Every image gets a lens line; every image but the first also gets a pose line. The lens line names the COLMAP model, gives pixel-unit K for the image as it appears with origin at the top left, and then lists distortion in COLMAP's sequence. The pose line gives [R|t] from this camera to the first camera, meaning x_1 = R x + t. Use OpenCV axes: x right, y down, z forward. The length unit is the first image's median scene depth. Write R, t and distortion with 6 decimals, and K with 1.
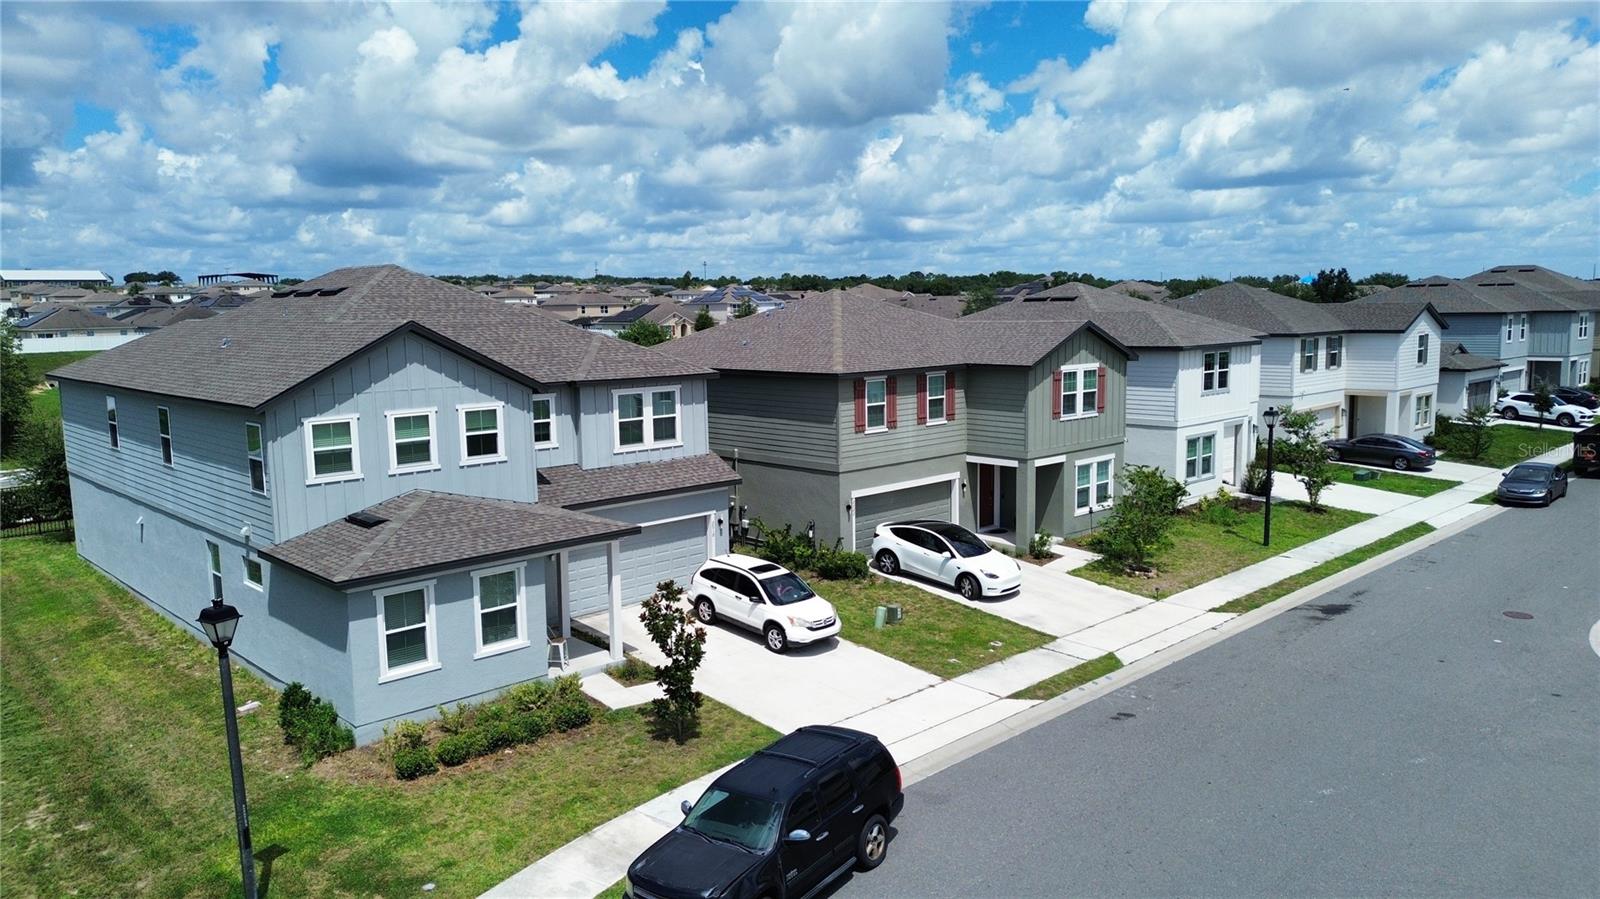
lens RADIAL K [[1127.7, 0, 797.0], [0, 1127.7, 462.0], [0, 0, 1]] dist [0.070830, -0.060786]
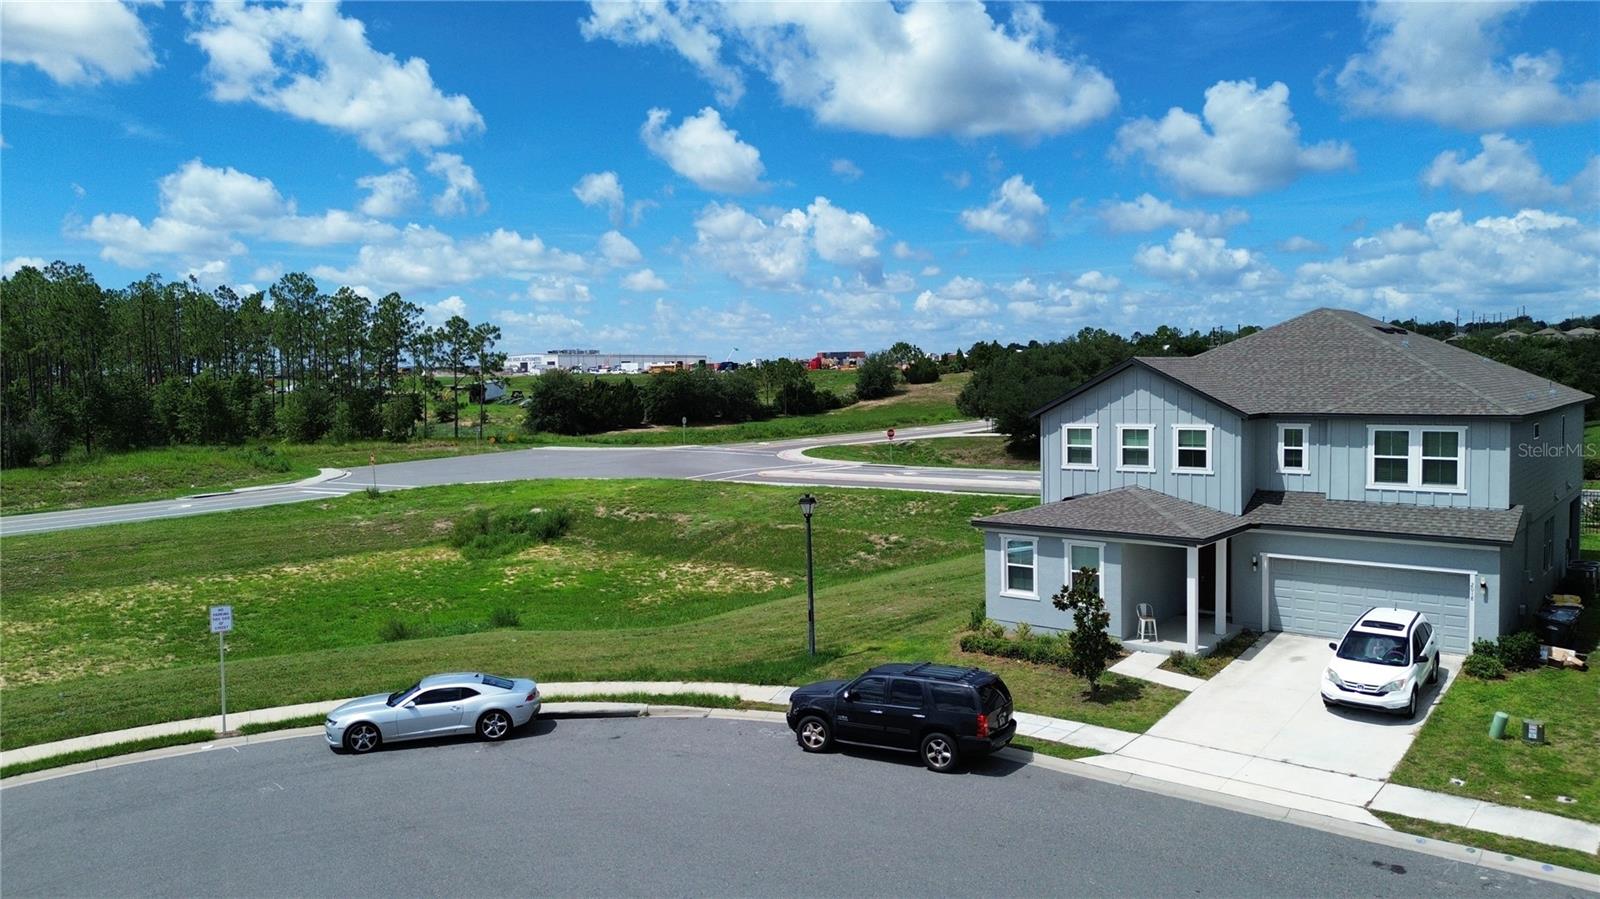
lens RADIAL K [[1127.7, 0, 799.5], [0, 1127.7, 450.8], [0, 0, 1]] dist [0.070830, -0.060786]
pose [[0.119989, 0.081013, -0.989464, 0.718929], [-0.121101, 0.990416, 0.066406, -0.043559], [0.985361, 0.111857, 0.128650, 0.345272]]
